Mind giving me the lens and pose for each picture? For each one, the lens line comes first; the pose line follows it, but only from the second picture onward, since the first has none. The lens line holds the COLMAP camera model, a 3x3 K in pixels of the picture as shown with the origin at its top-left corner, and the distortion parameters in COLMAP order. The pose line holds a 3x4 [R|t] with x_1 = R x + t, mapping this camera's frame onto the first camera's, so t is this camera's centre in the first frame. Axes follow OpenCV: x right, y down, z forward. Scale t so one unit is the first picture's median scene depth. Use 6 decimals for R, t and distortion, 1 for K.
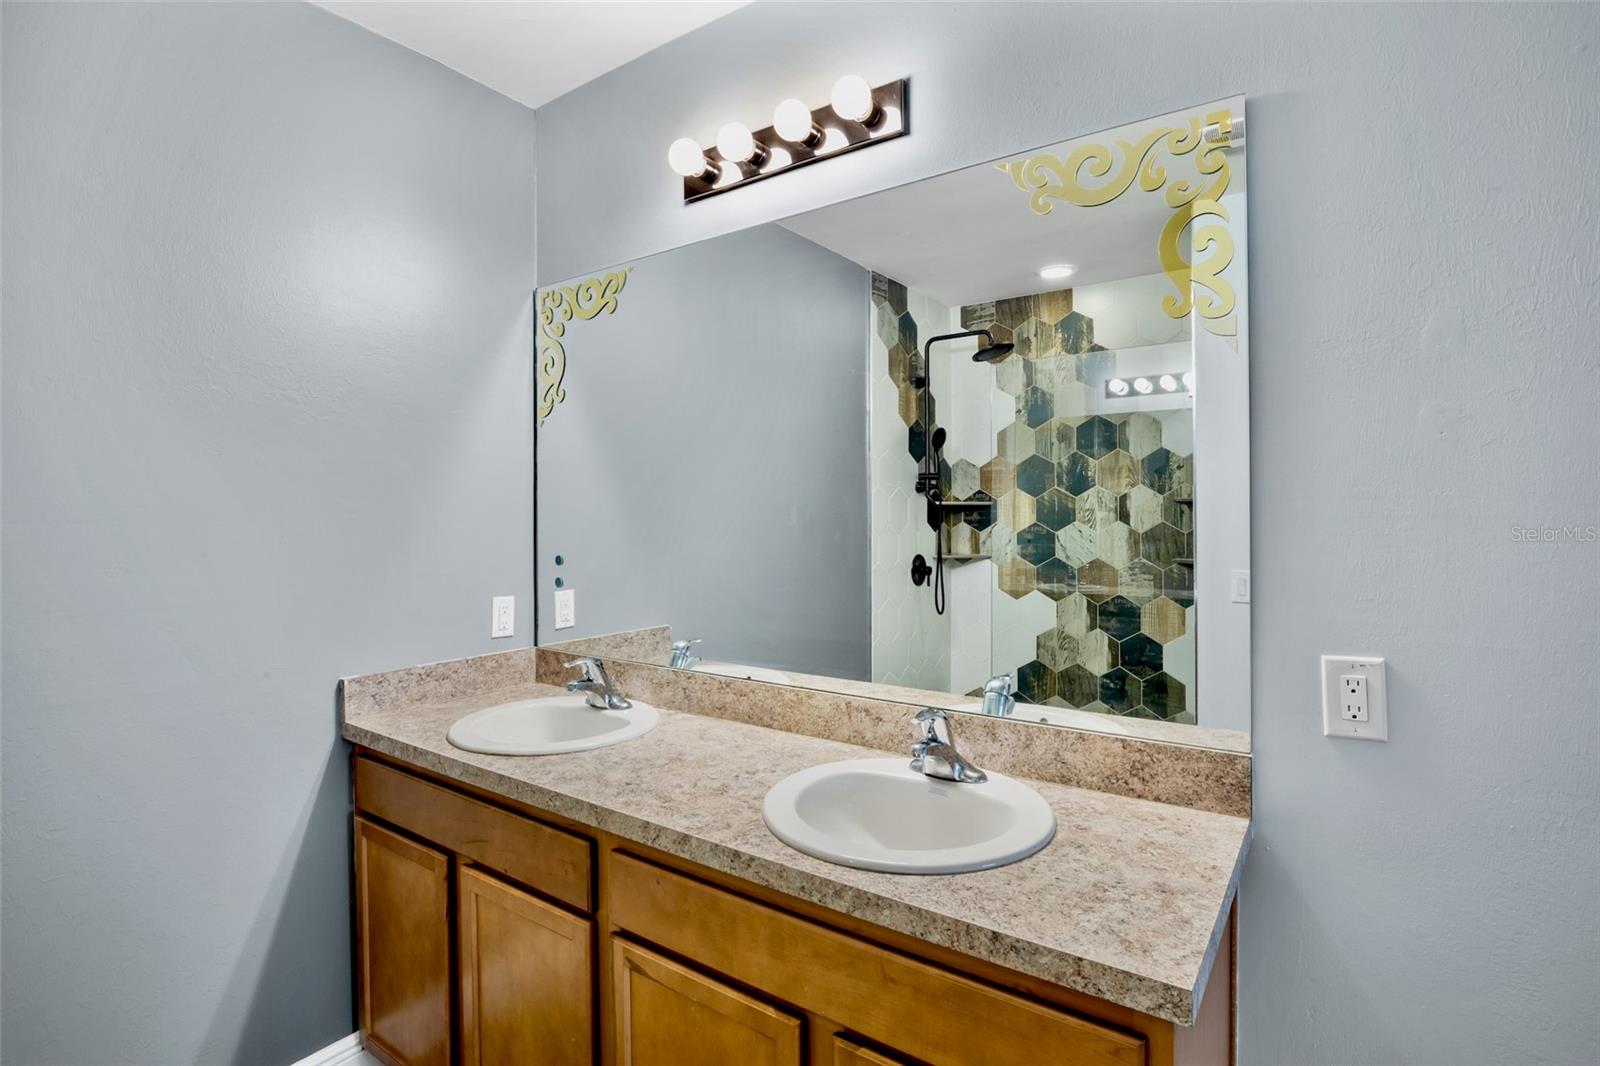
lens RADIAL K [[778.9, 0, 799.9], [0, 778.9, 527.0], [0, 0, 1]] dist [-0.022173, 0.000214]
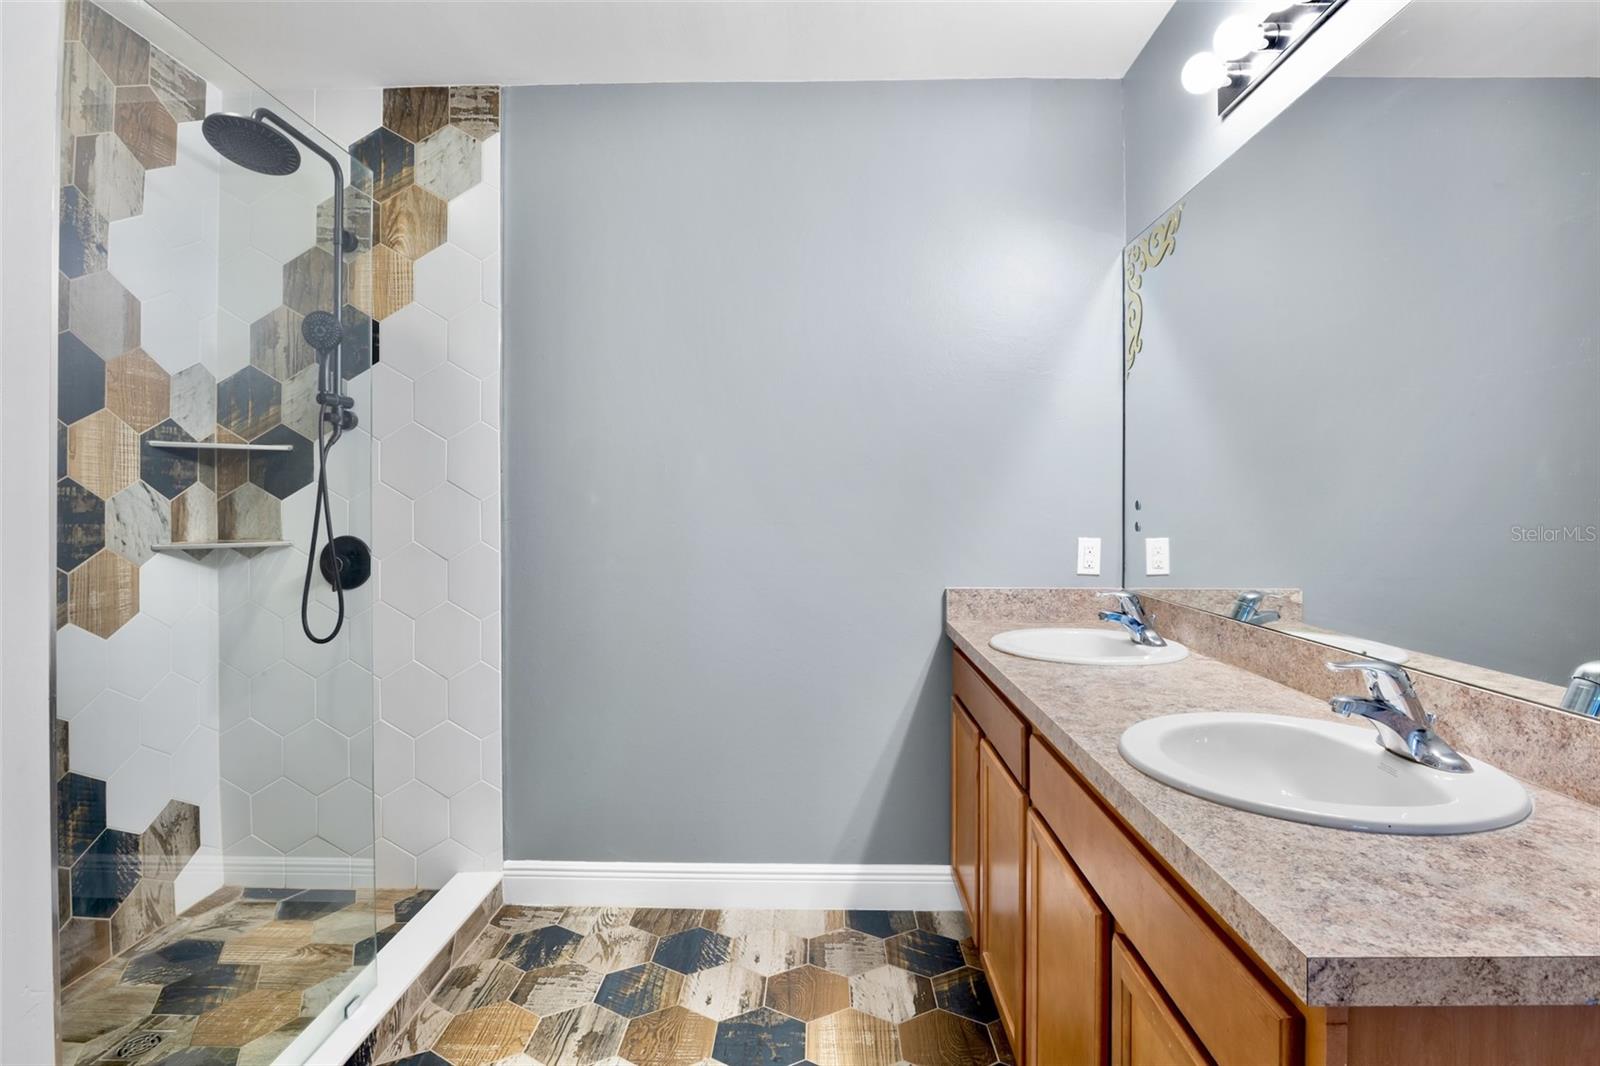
lens RADIAL K [[778.9, 0, 803.2], [0, 778.9, 521.5], [0, 0, 1]] dist [-0.022173, 0.000214]
pose [[0.565659, 0.023726, -0.824298, 0.367641], [-0.016070, 0.999713, 0.017747, 0.067144], [0.824483, 0.003208, 0.565878, 0.058492]]
